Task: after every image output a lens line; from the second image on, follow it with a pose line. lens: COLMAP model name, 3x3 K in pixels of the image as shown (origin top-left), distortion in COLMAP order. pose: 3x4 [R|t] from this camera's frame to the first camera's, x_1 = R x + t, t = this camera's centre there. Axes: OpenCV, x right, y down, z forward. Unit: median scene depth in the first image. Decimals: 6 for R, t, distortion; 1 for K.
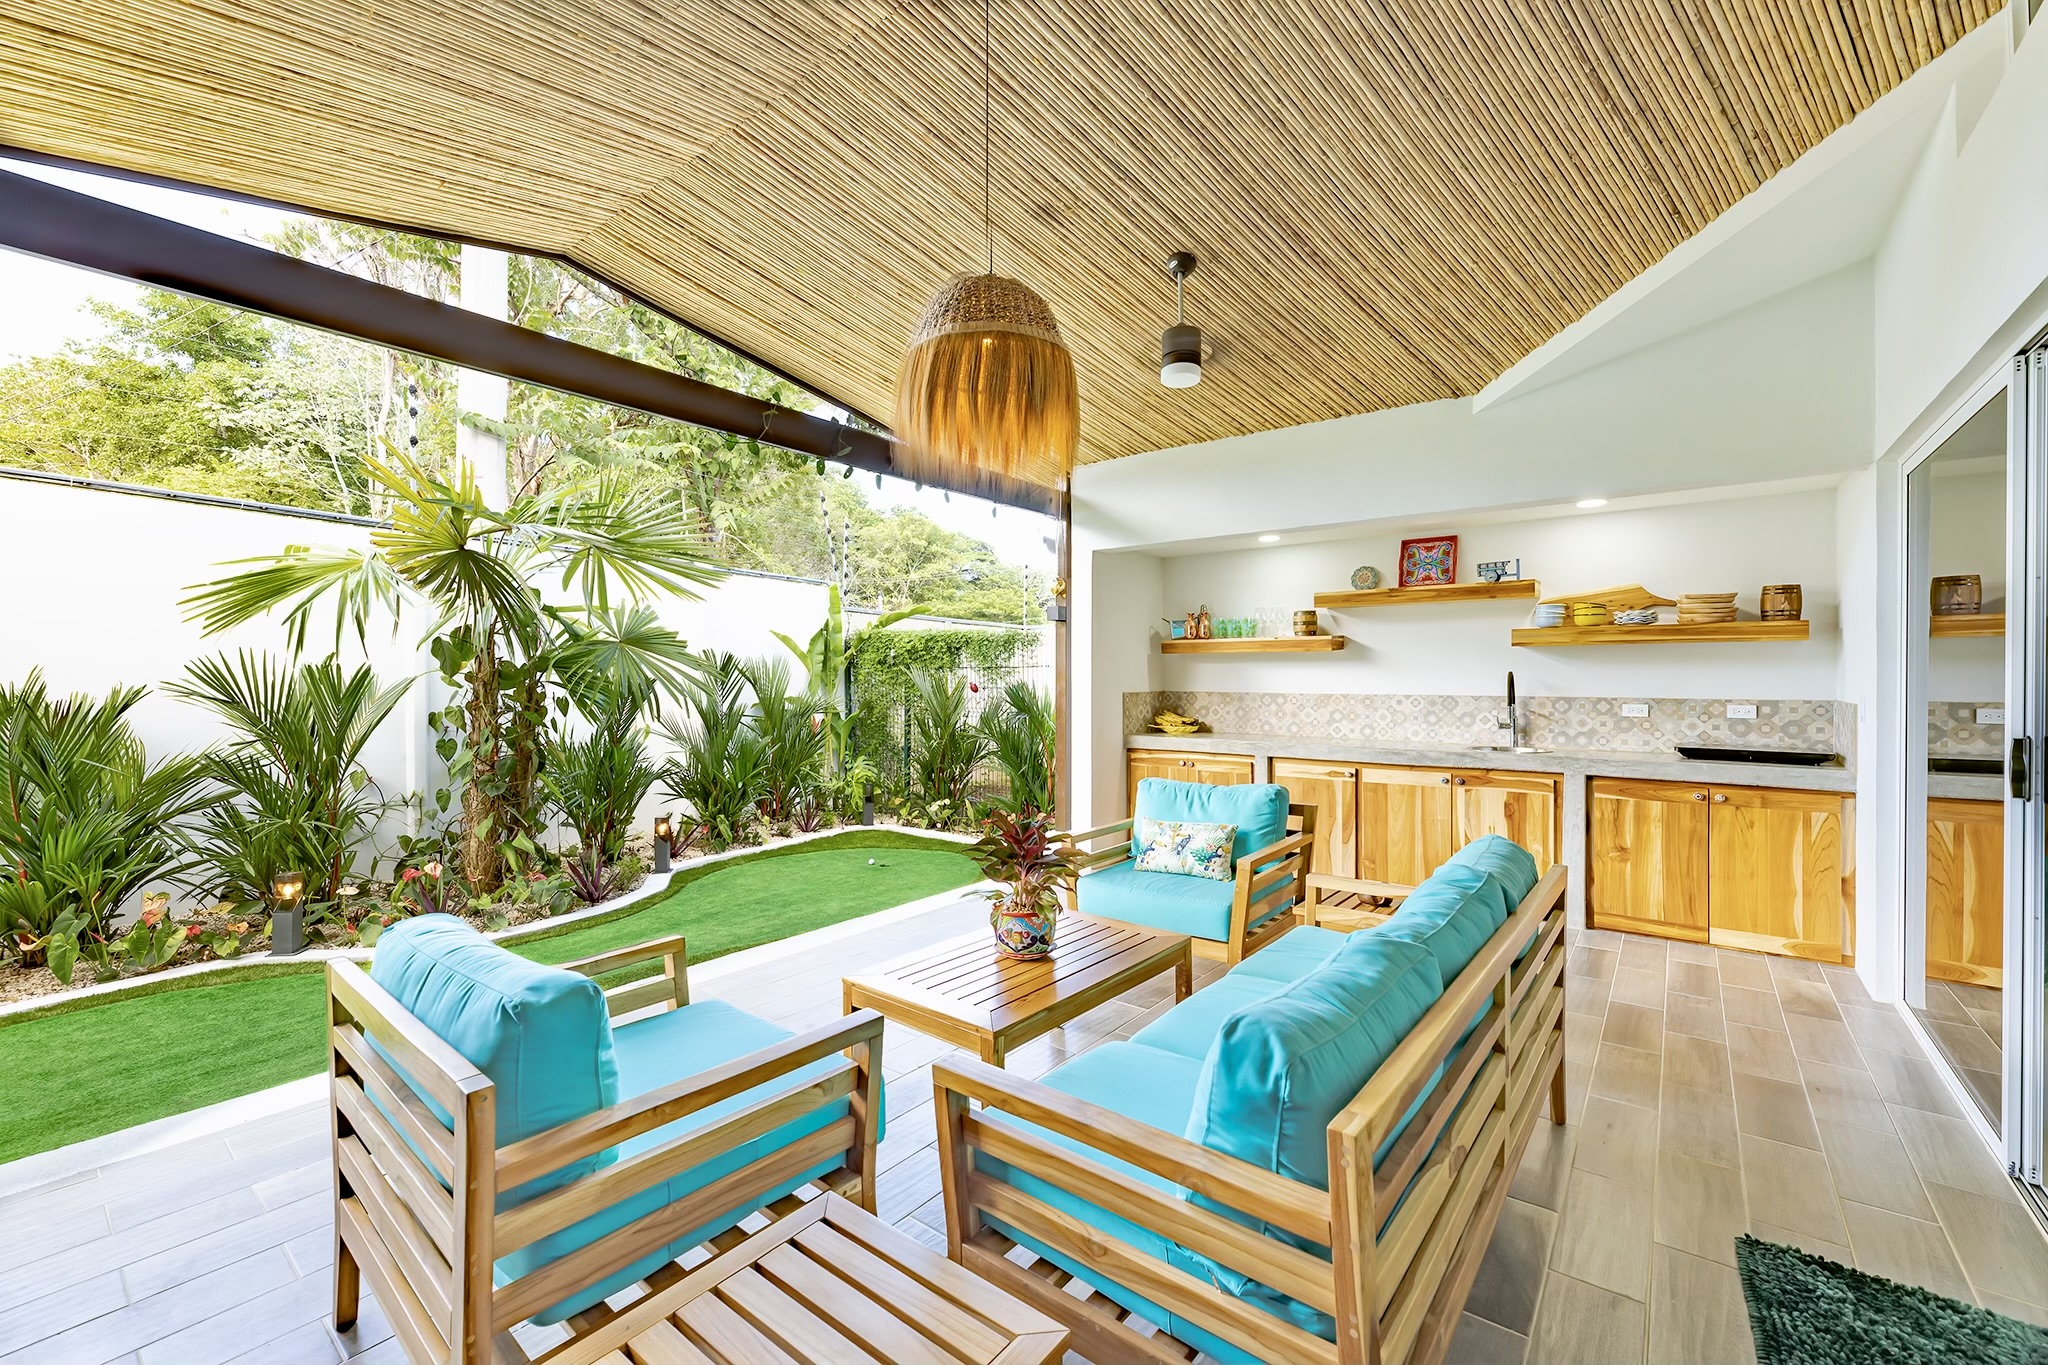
lens RADIAL K [[832.4, 0, 1029.0], [0, 832.4, 687.4], [0, 0, 1]] dist [-0.000018, -0.000474]
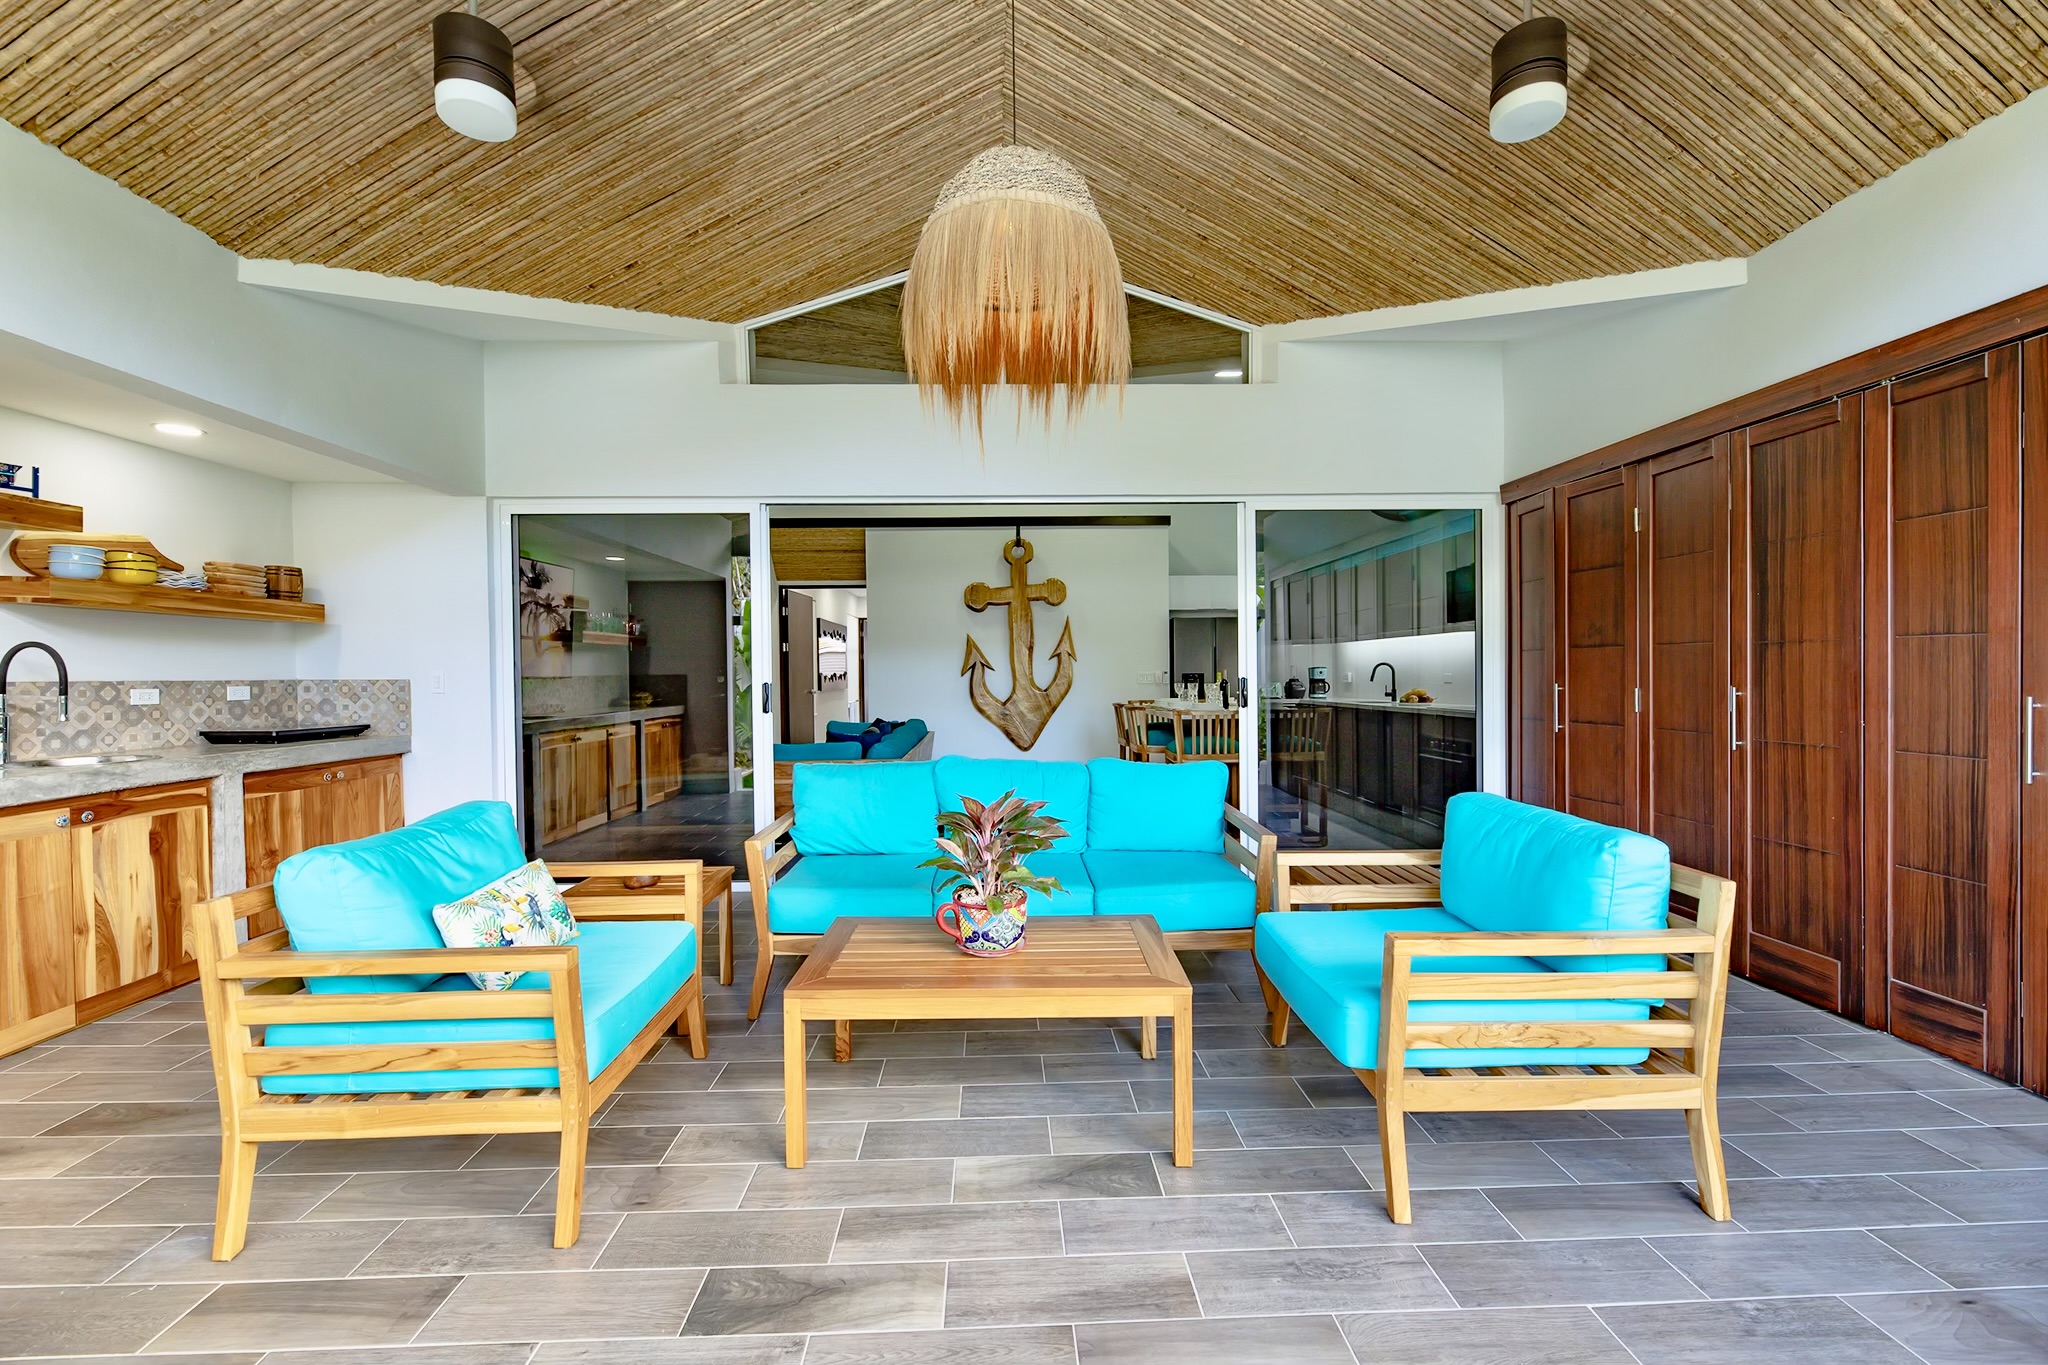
lens RADIAL K [[820.0, 0, 1024.0], [0, 820.0, 682.5], [0, 0, 1]] dist [-0.001666, -0.000222]
pose [[-0.642874, -0.003094, 0.765966, -0.370153], [0.019112, 0.999616, 0.020078, 0.013247], [-0.765734, 0.027546, -0.642567, 0.785513]]
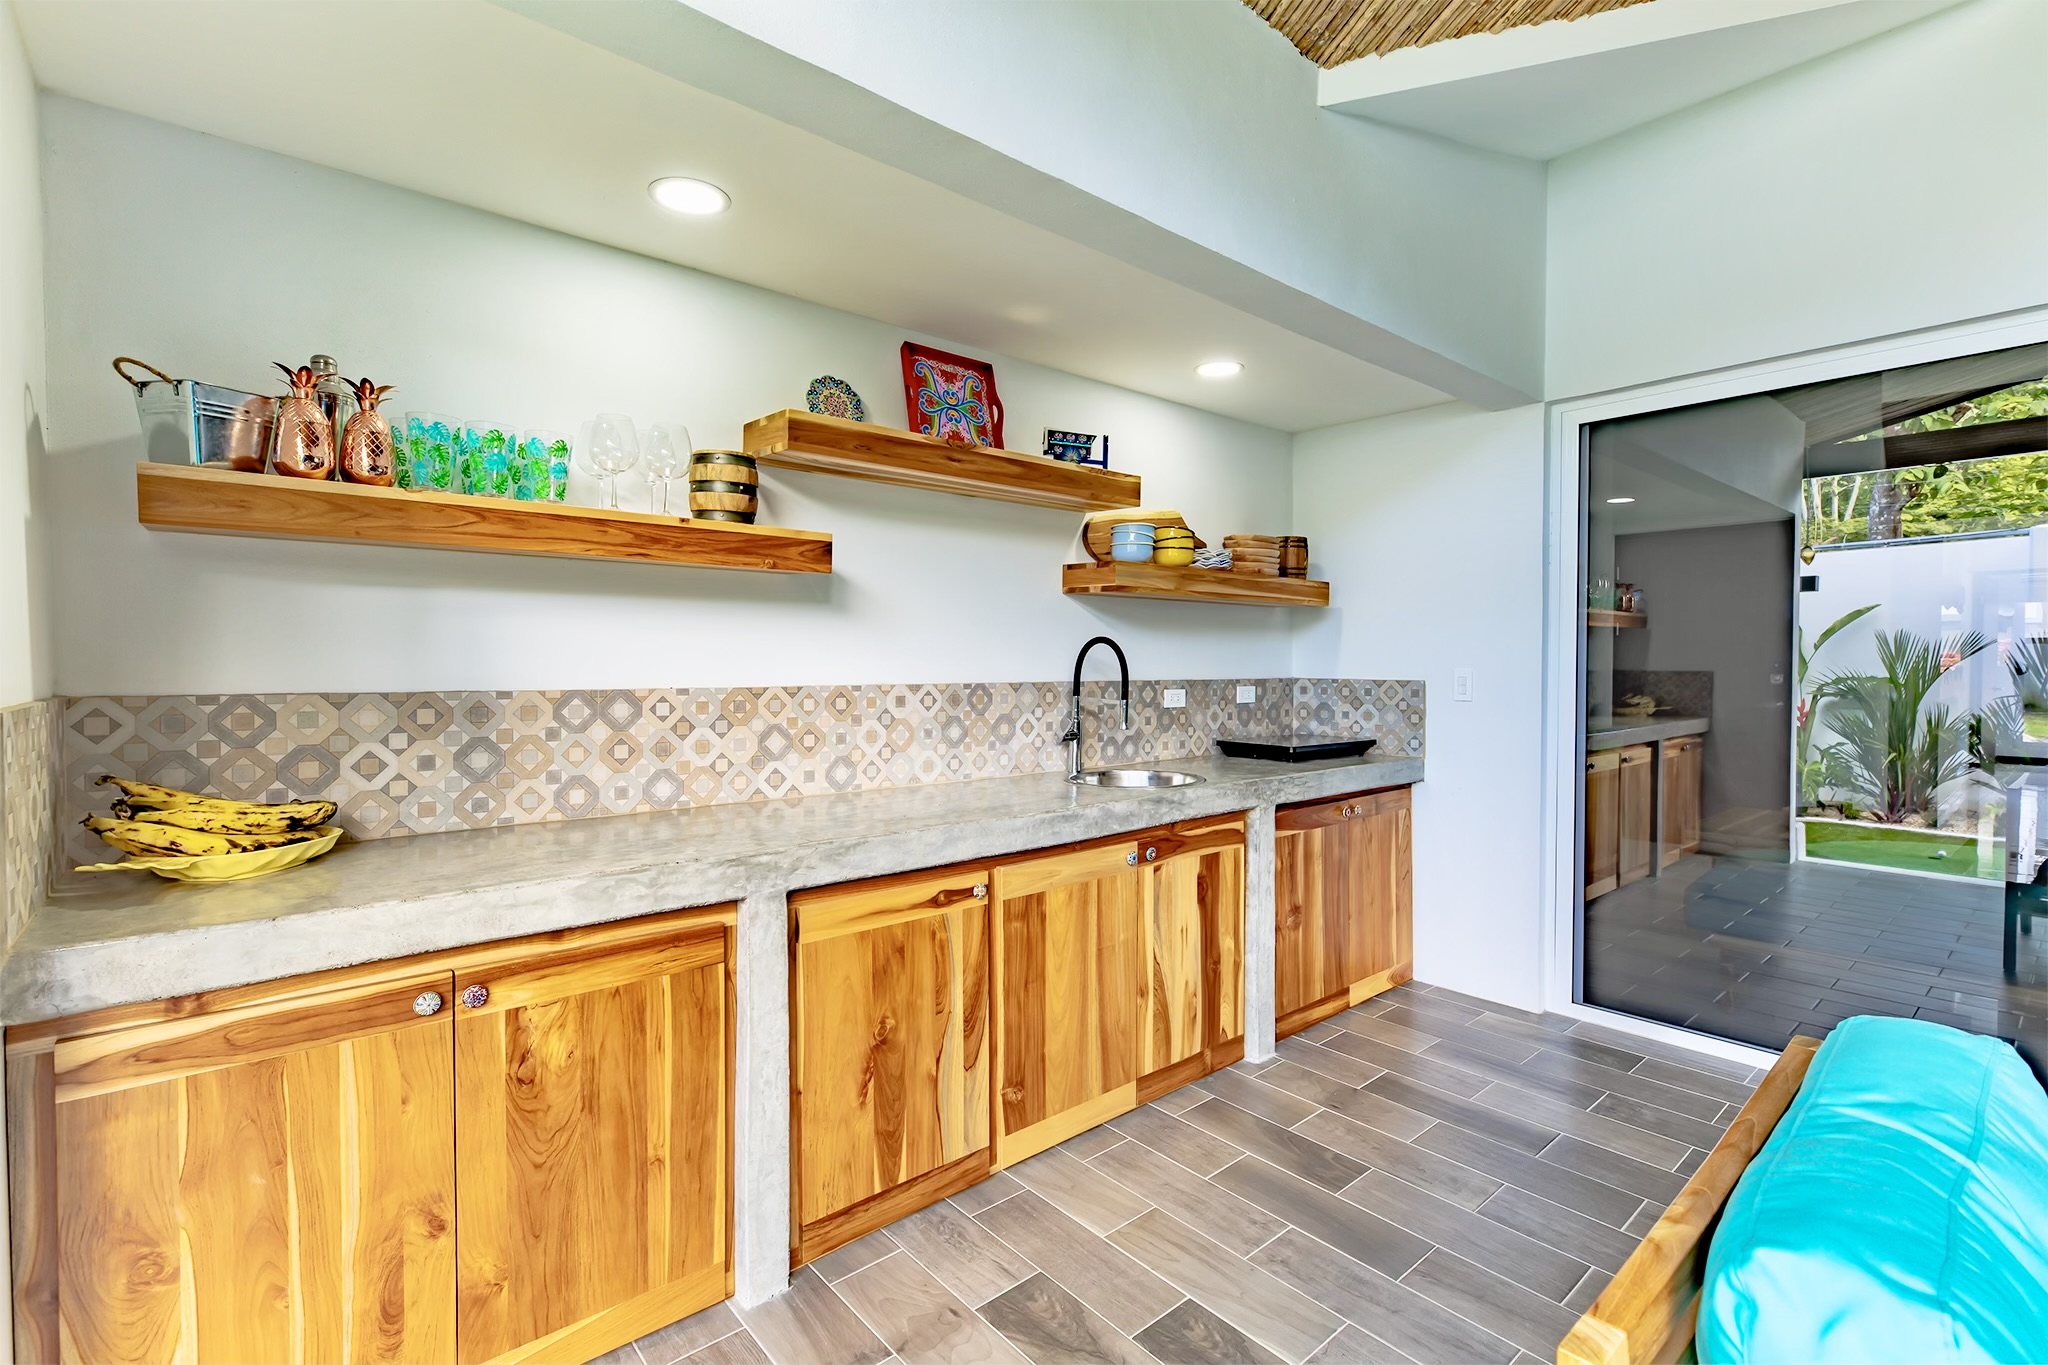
lens RADIAL K [[934.4, 0, 1024.0], [0, 934.4, 682.5], [0, 0, 1]] dist [0.000999, 0.000331]
pose [[0.195376, -0.019120, 0.980542, -0.040233], [0.014155, 0.999761, 0.016675, 0.000242], [-0.980626, 0.010621, 0.195600, 0.887706]]
